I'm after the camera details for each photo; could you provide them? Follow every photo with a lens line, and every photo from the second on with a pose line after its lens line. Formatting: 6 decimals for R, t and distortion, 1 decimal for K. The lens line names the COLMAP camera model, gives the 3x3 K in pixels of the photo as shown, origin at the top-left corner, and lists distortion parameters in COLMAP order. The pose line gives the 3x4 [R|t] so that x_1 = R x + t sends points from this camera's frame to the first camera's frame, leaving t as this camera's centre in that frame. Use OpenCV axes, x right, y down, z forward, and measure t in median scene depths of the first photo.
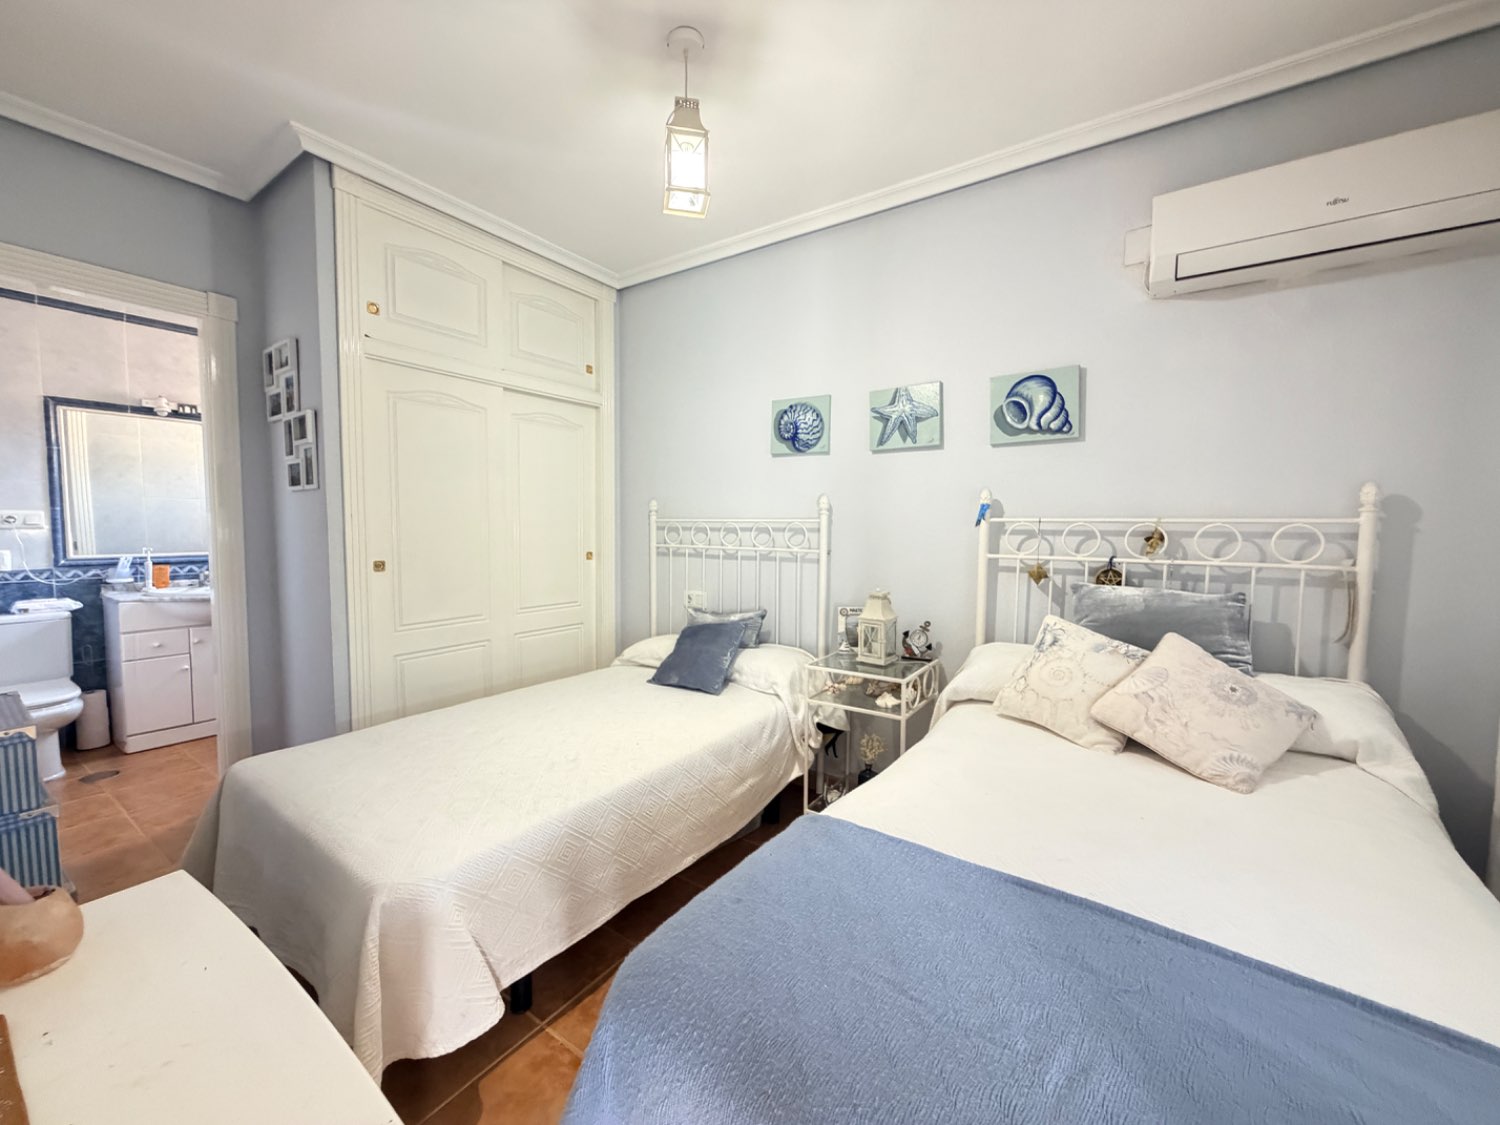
lens RADIAL K [[596.4, 0, 750.0], [0, 596.4, 562.5], [0, 0, 1]] dist [0.001247, -0.000460]
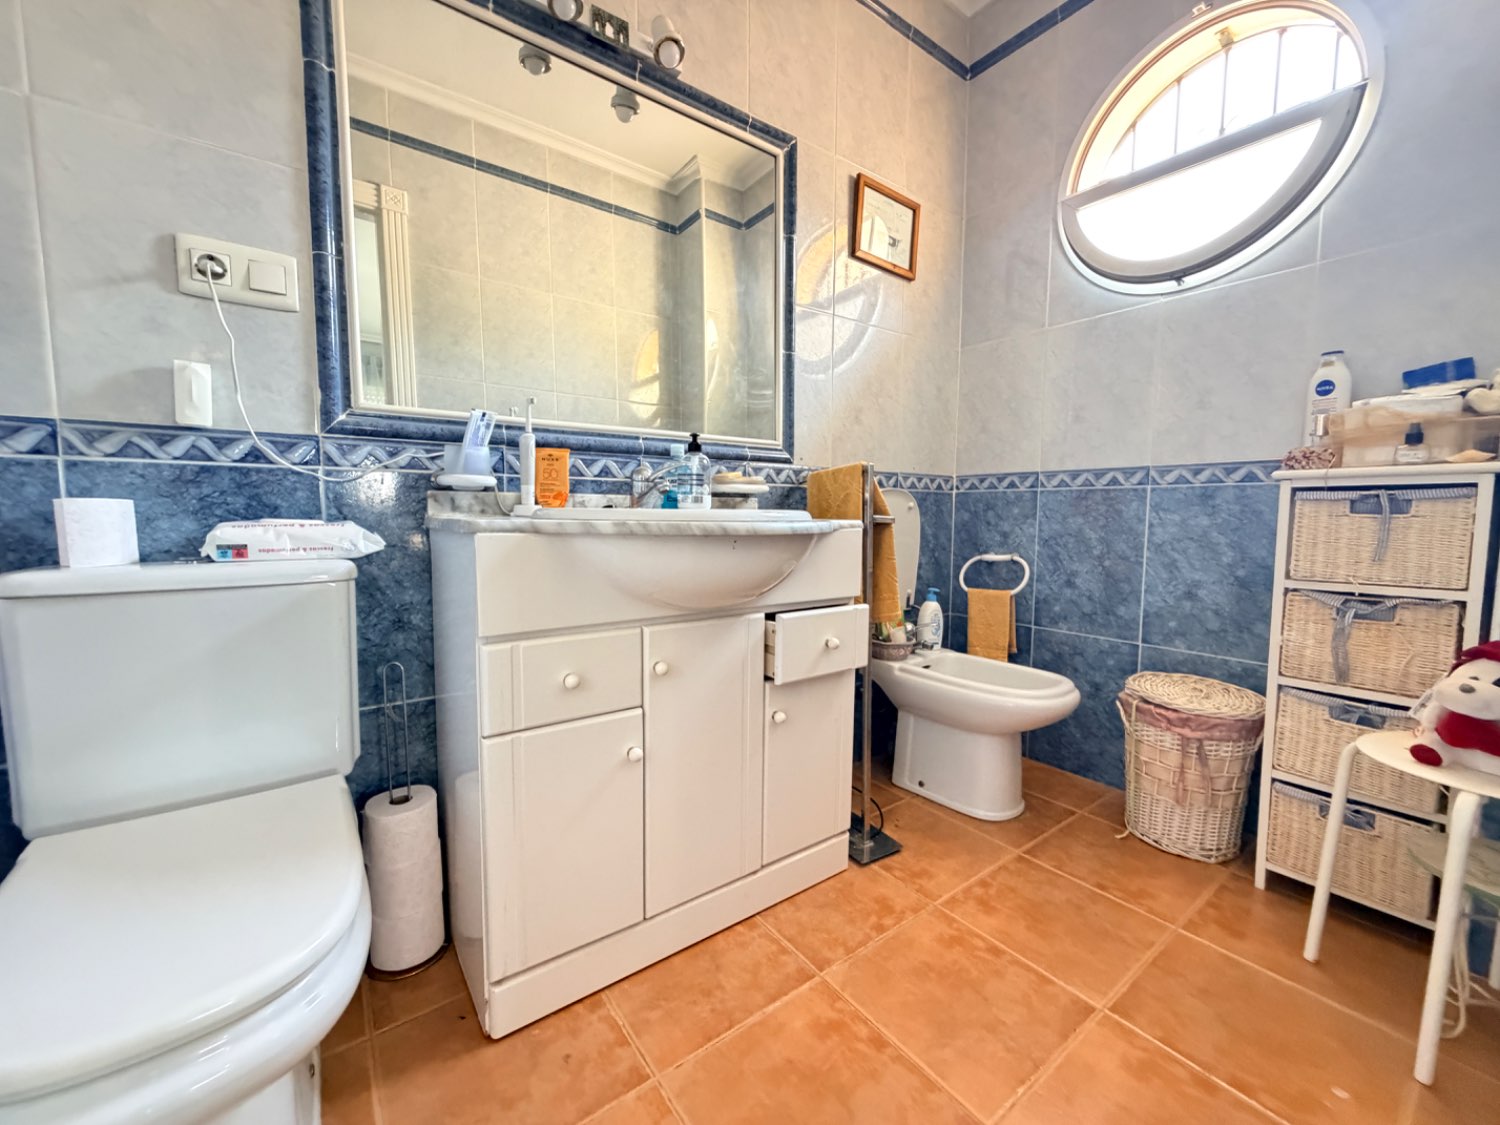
lens RADIAL K [[596.4, 0, 750.0], [0, 596.4, 562.5], [0, 0, 1]] dist [0.001247, -0.000460]
pose [[0.945032, 0.023789, -0.326112, -0.793995], [-0.018749, 0.999651, 0.018591, 0.069964], [0.326440, -0.011455, 0.945148, 0.731398]]
